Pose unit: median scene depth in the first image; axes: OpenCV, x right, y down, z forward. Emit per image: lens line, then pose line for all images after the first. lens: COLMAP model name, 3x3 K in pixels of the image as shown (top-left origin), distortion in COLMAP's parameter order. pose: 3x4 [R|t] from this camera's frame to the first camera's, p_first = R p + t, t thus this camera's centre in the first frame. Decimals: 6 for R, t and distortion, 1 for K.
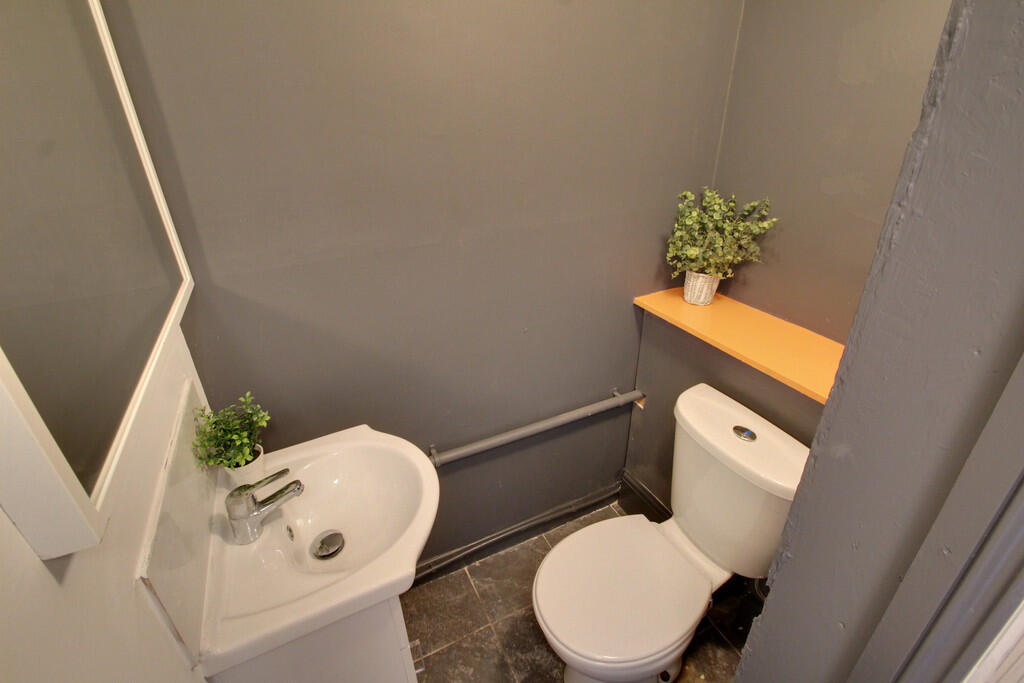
lens RADIAL K [[472.4, 0, 536.6], [0, 472.4, 337.2], [0, 0, 1]] dist [-0.000493, -0.000372]
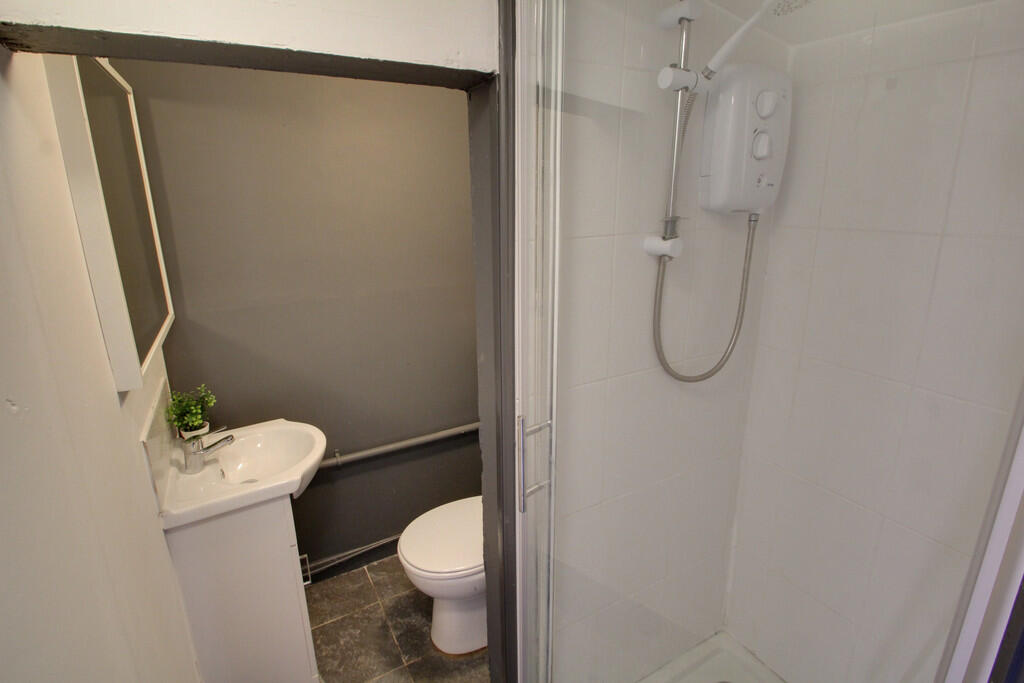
lens RADIAL K [[481.8, 0, 512.0], [0, 481.8, 341.5], [0, 0, 1]] dist [0.003712, -0.009490]
pose [[0.999172, -0.016936, 0.036980, 0.227288], [0.023900, 0.980137, -0.196877, 0.210003], [-0.032911, 0.197598, 0.979730, -0.401562]]
